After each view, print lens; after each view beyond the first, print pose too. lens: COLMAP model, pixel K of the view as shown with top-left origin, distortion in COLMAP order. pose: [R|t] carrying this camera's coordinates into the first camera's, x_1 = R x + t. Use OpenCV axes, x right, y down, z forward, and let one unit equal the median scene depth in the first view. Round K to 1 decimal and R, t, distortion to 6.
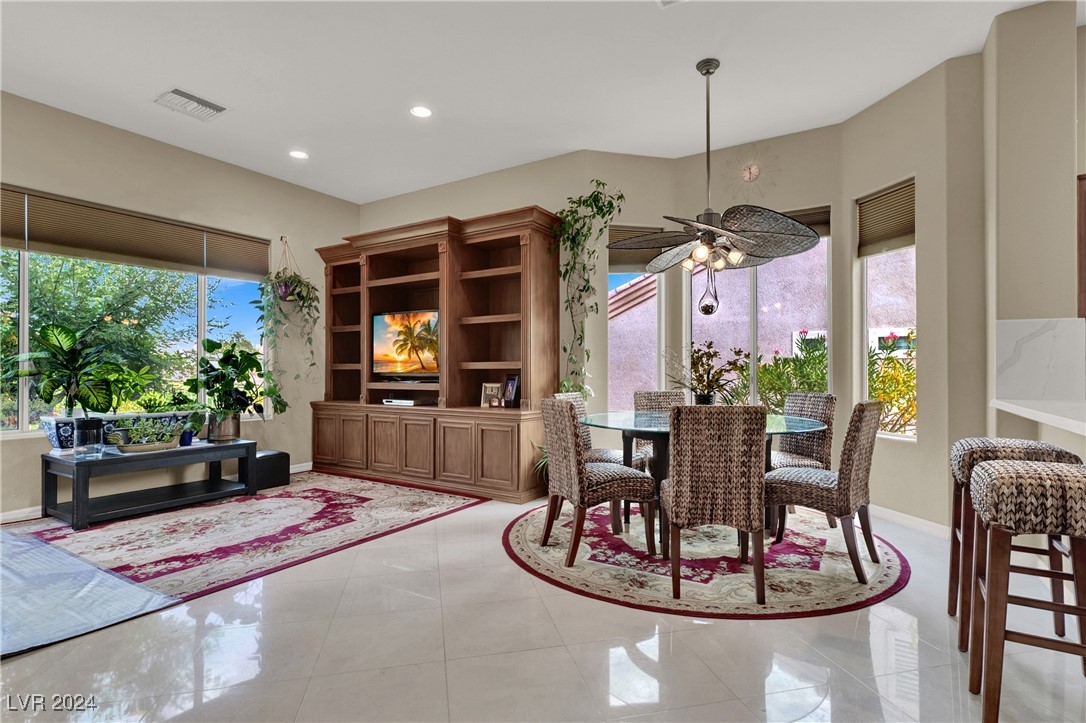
lens RADIAL K [[534.2, 0, 560.9], [0, 534.2, 363.1], [0, 0, 1]] dist [-0.004518, 0.000461]
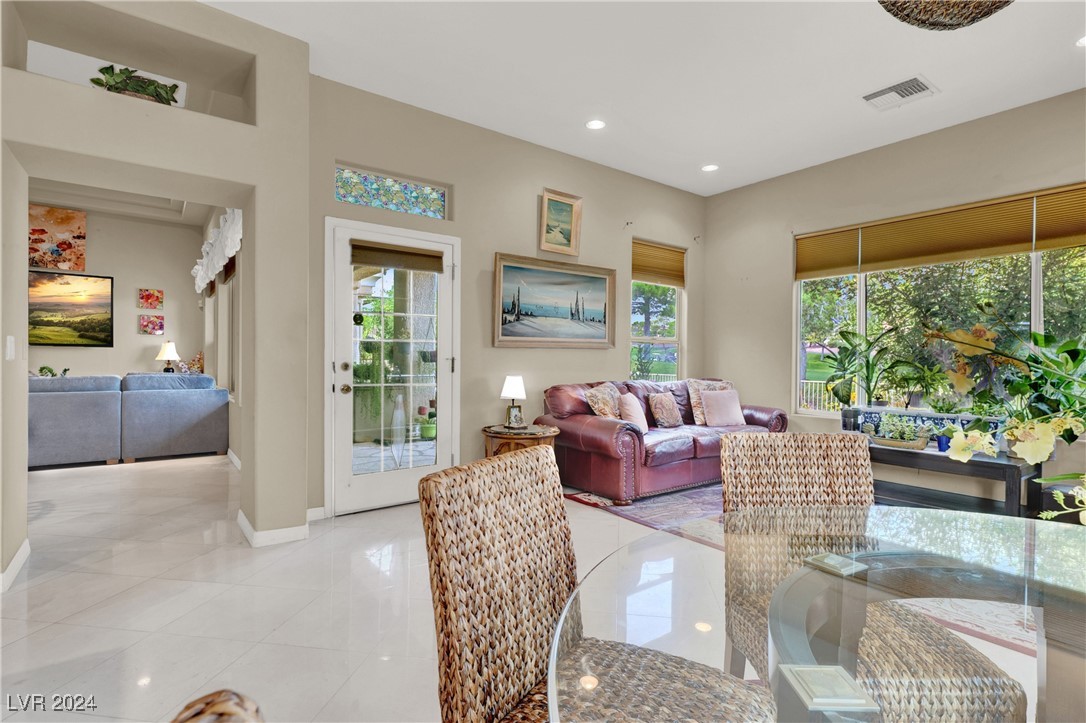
lens RADIAL K [[534.2, 0, 560.9], [0, 534.2, 363.1], [0, 0, 1]] dist [-0.004518, 0.000461]
pose [[-0.355413, 0.008648, -0.934669, 0.494593], [0.006437, 0.999956, 0.006804, -0.010104], [0.934687, -0.003599, -0.355453, 0.887607]]
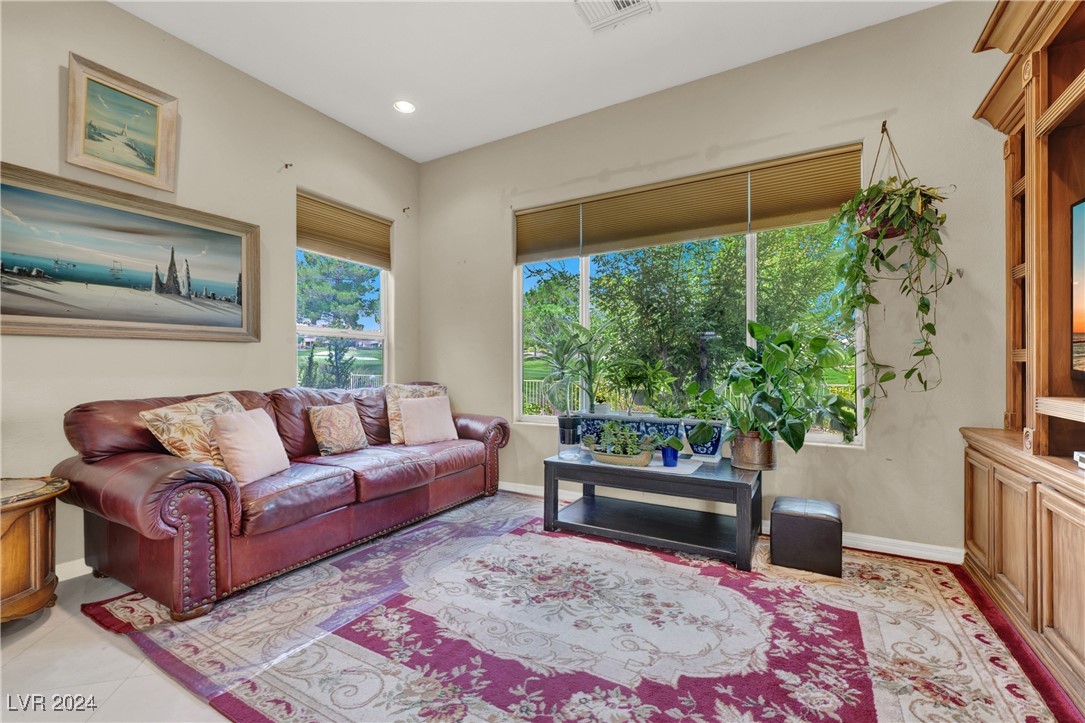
lens RADIAL K [[456.4, 0, 542.5], [0, 456.4, 361.5], [0, 0, 1]] dist [-0.001017, 0.000046]
pose [[0.010621, -0.002401, -0.999941, -0.078334], [0.017419, 0.999846, -0.002216, 0.008331], [0.999792, -0.017394, 0.010661, 1.024558]]
